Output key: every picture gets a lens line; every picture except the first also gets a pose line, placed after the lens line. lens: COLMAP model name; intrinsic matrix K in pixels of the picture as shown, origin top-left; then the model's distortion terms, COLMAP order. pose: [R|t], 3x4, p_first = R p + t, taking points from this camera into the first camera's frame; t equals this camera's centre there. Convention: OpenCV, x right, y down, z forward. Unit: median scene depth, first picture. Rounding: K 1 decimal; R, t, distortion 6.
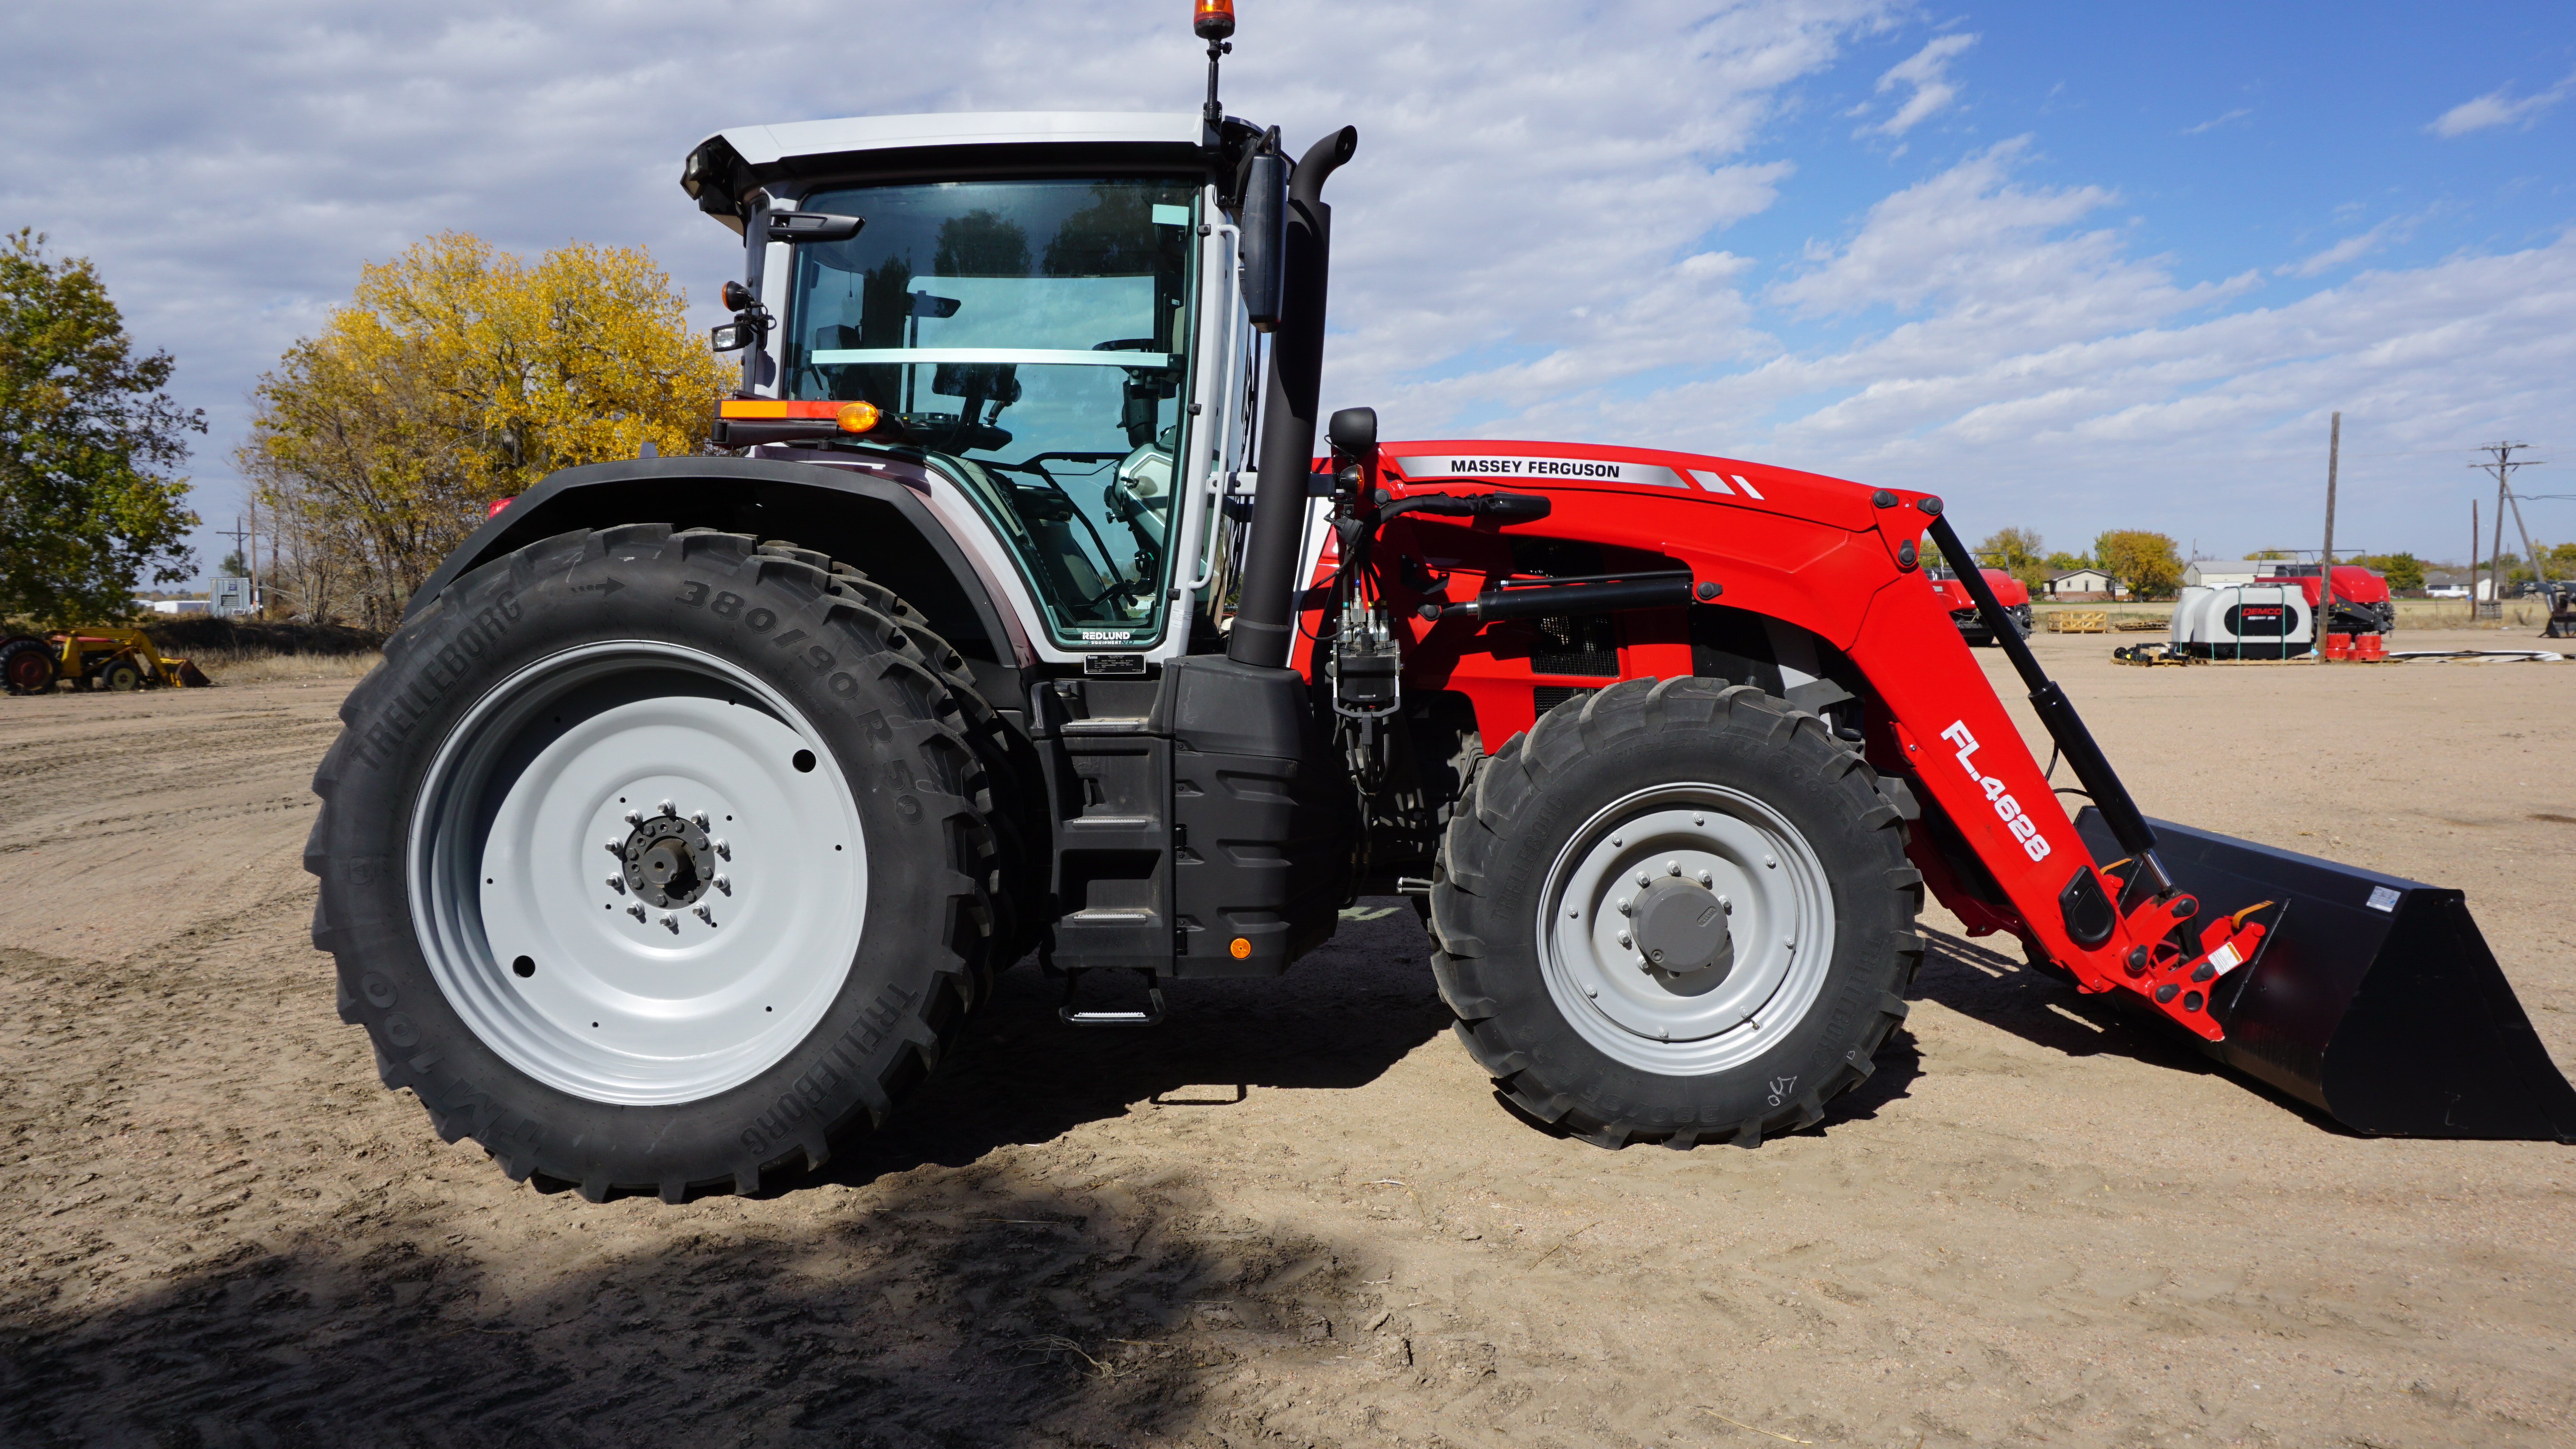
lens RADIAL K [[1818.7, 0, 1288.0], [0, 1818.7, 724.5], [0, 0, 1]] dist [-0.054785, 0.059641]
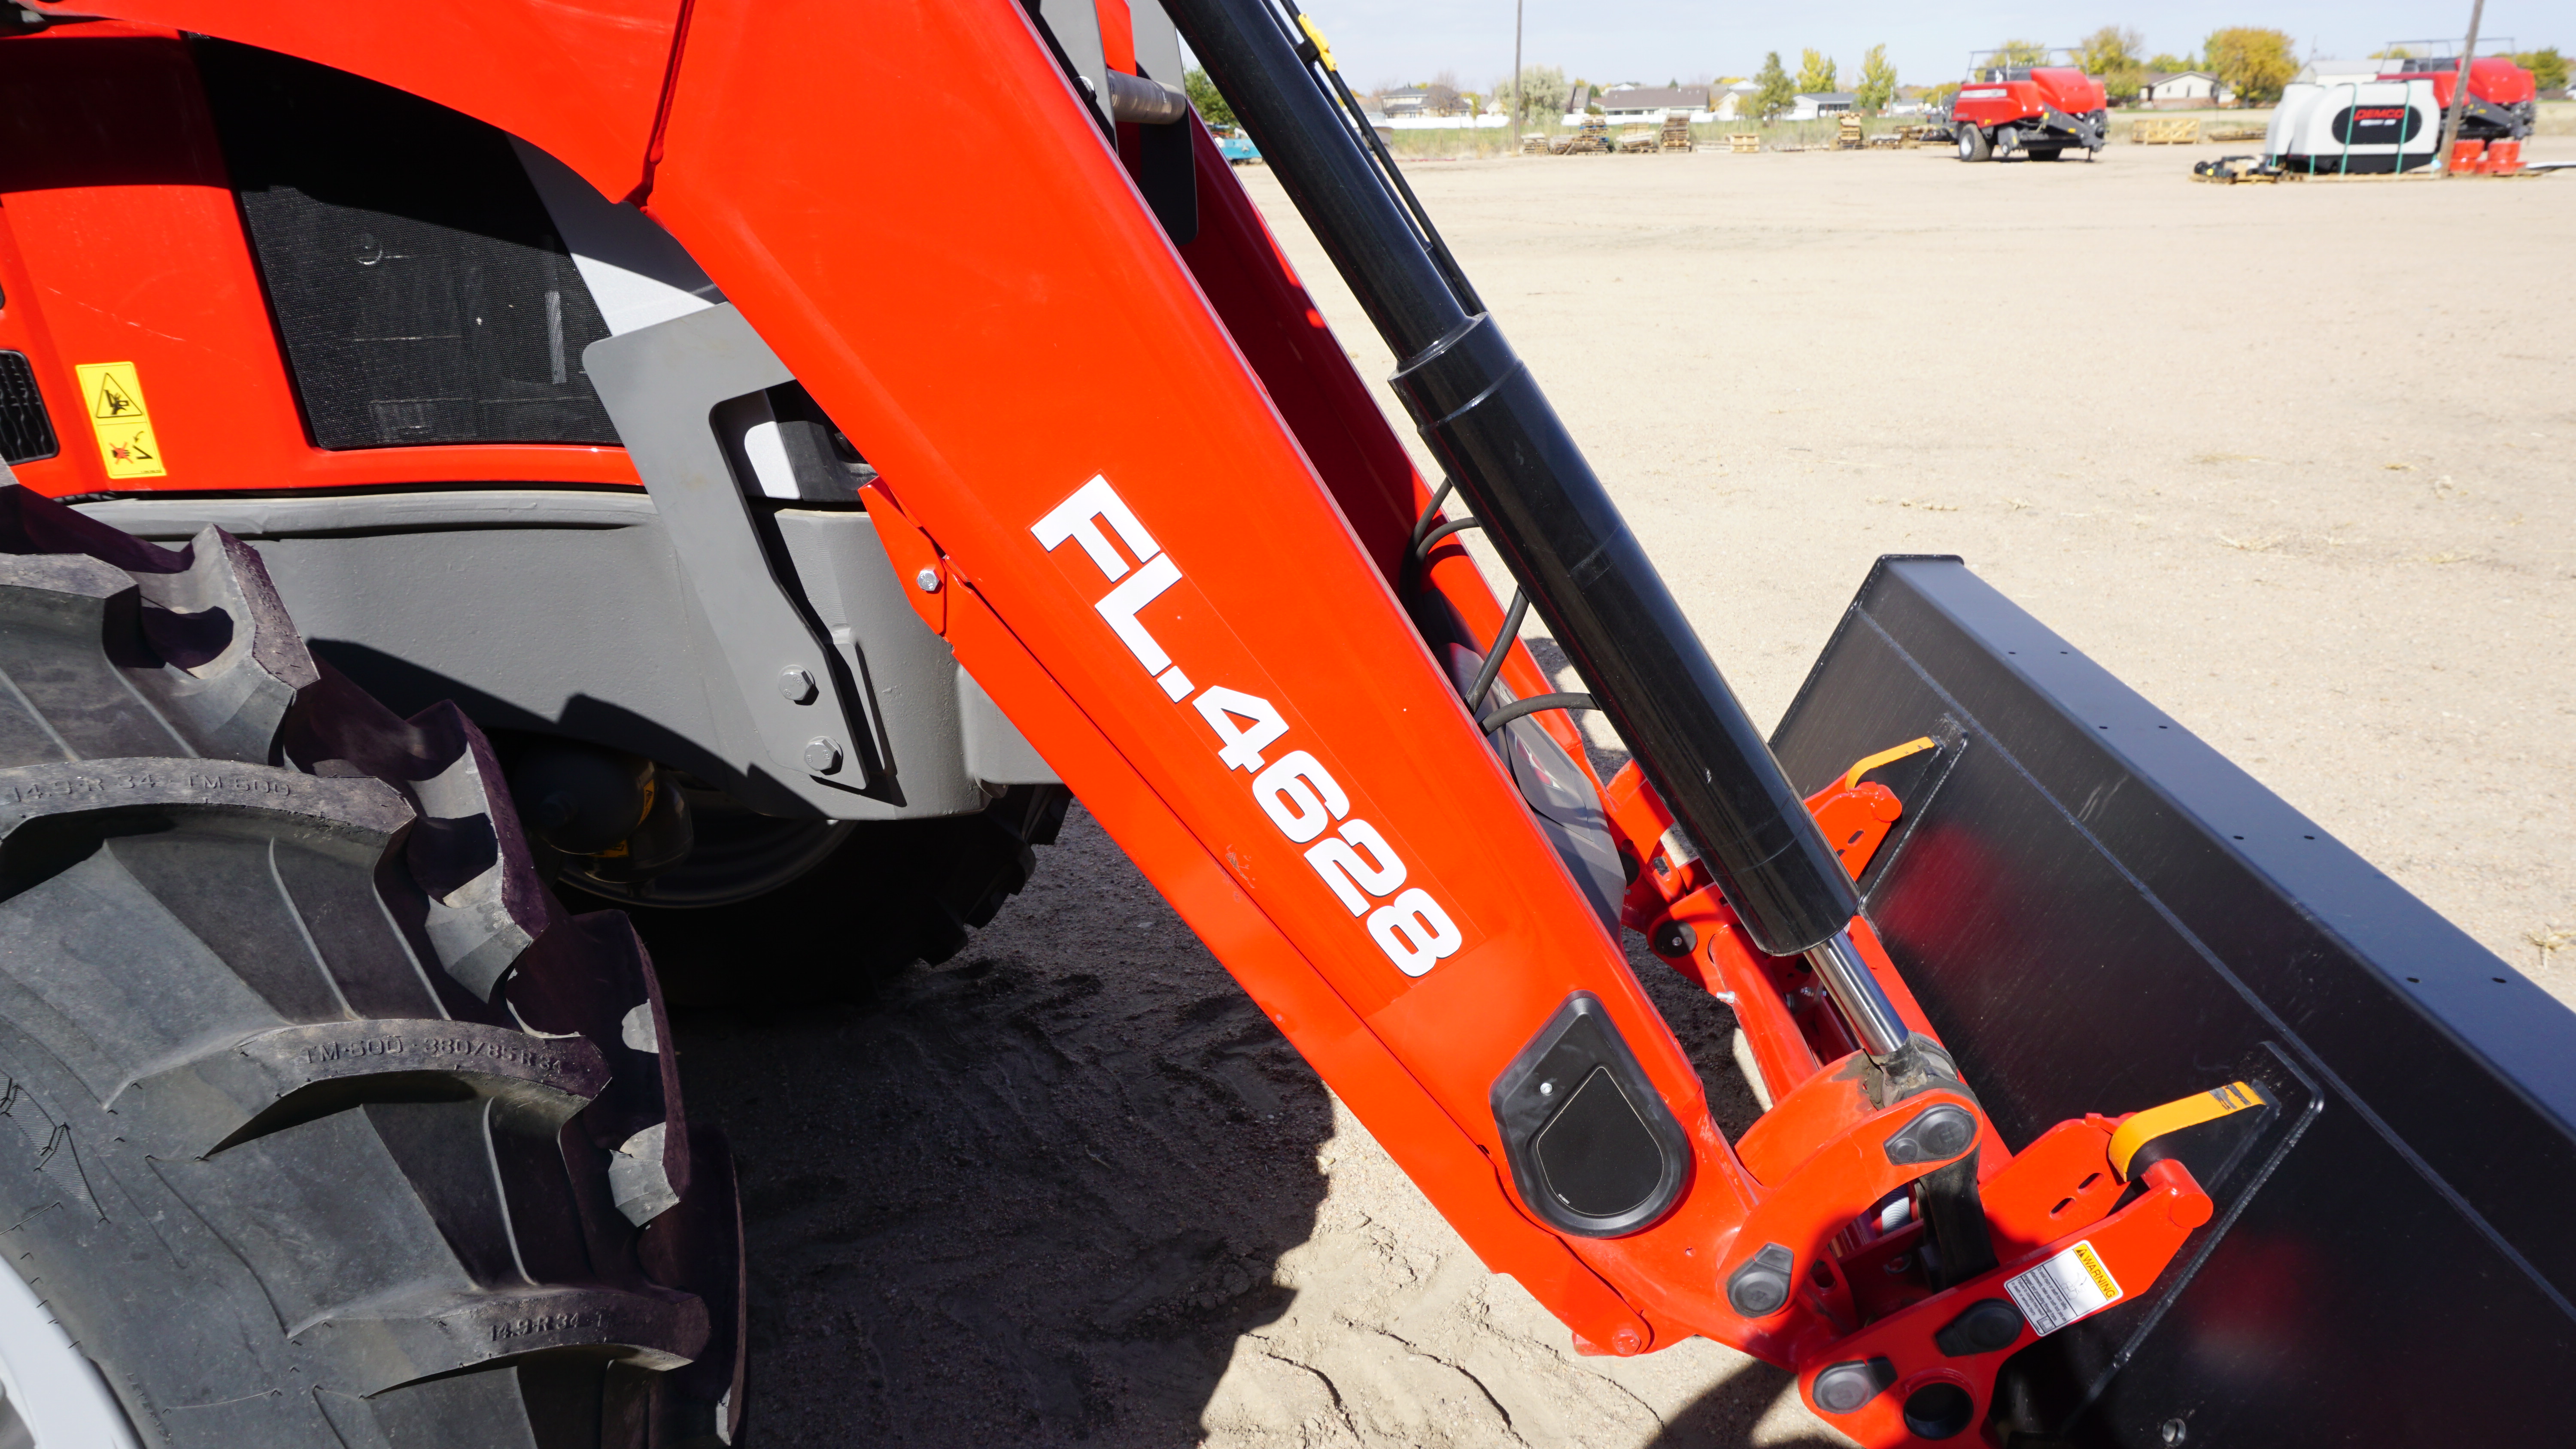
lens RADIAL K [[1818.7, 0, 1288.0], [0, 1818.7, 724.5], [0, 0, 1]] dist [-0.054785, 0.059641]
pose [[0.999560, -0.002576, -0.029554, 0.054412], [0.009976, 0.967396, 0.253071, -0.004463], [0.027939, -0.253255, 0.966996, 0.099383]]
